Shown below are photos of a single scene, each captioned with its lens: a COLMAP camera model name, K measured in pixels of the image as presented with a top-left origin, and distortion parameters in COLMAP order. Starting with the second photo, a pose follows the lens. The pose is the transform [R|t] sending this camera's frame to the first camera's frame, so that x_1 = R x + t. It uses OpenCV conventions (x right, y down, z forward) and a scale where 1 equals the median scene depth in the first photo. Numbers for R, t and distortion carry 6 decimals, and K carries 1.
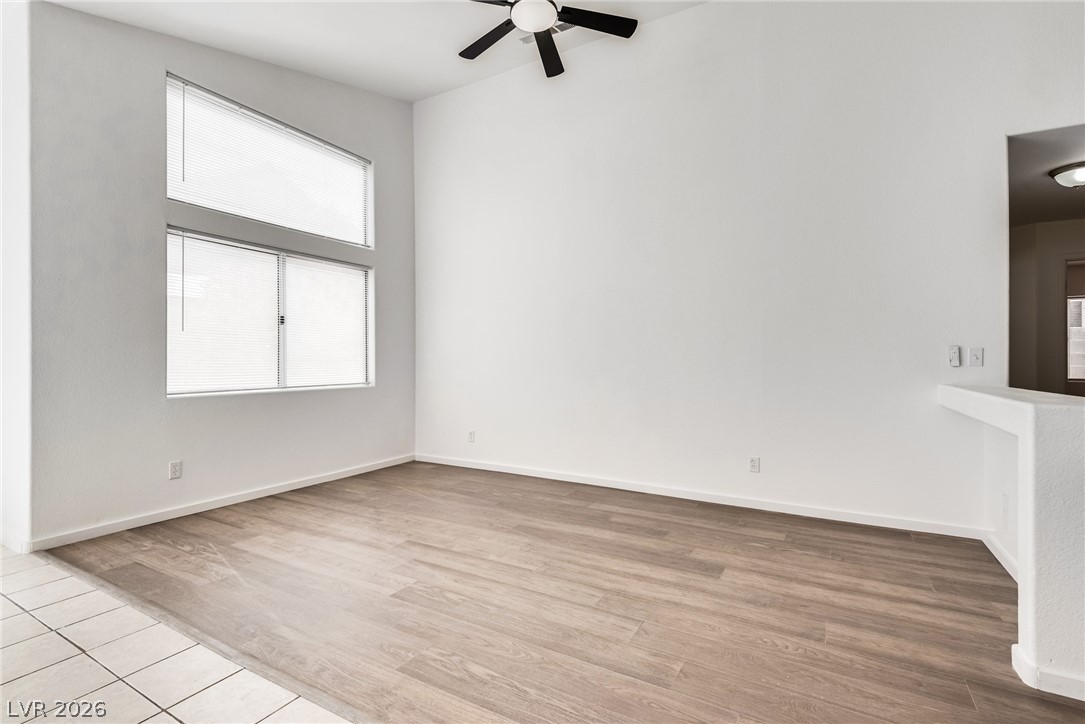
lens RADIAL K [[495.2, 0, 536.4], [0, 495.2, 359.0], [0, 0, 1]] dist [0.030300, -0.016221]
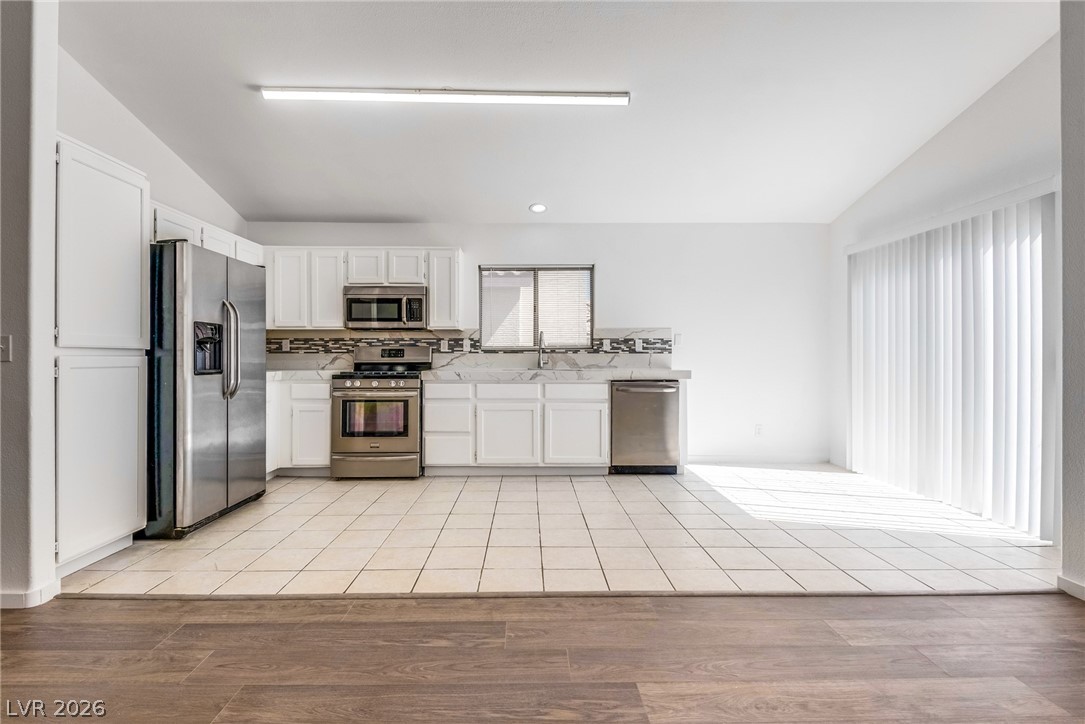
lens RADIAL K [[512.8, 0, 535.2], [0, 512.8, 354.1], [0, 0, 1]] dist [0.027718, -0.027645]
pose [[-0.854225, -0.003343, -0.519892, 0.183929], [-0.000942, 0.999988, -0.004882, 0.002021], [0.519902, -0.003681, -0.854218, 1.310502]]
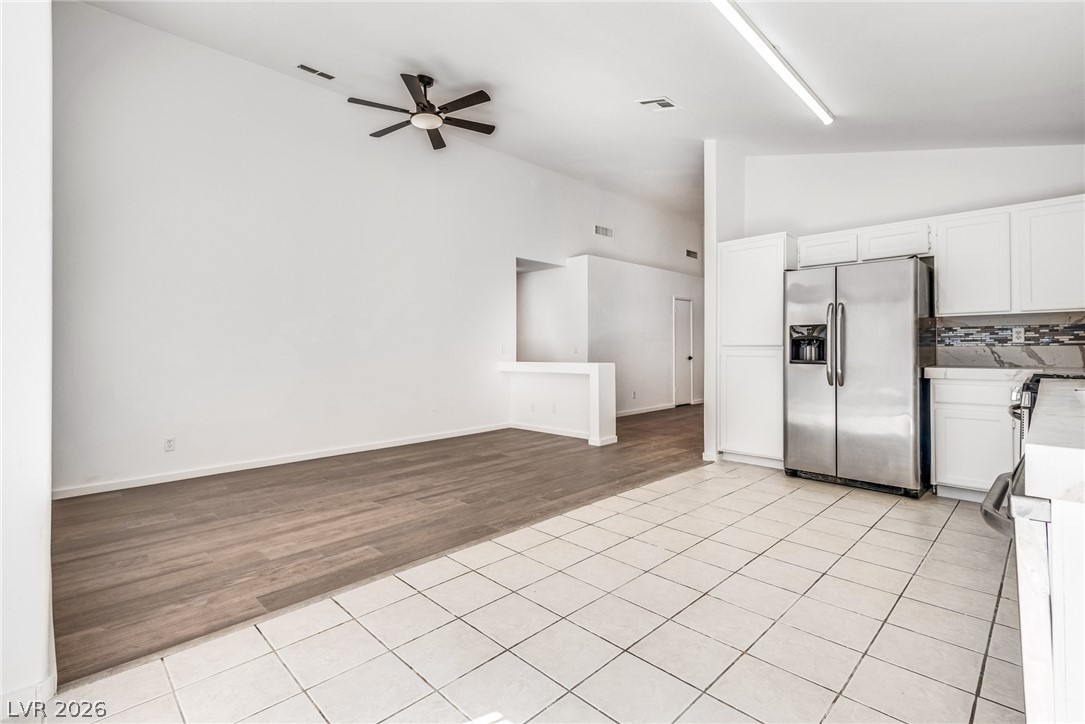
lens RADIAL K [[491.8, 0, 528.0], [0, 491.8, 355.5], [0, 0, 1]] dist [0.008142, -0.000121]
pose [[0.276001, -0.014723, 0.961045, -1.434691], [0.005178, 0.999891, 0.013831, -0.007500], [-0.961143, 0.001159, 0.276047, 0.331510]]
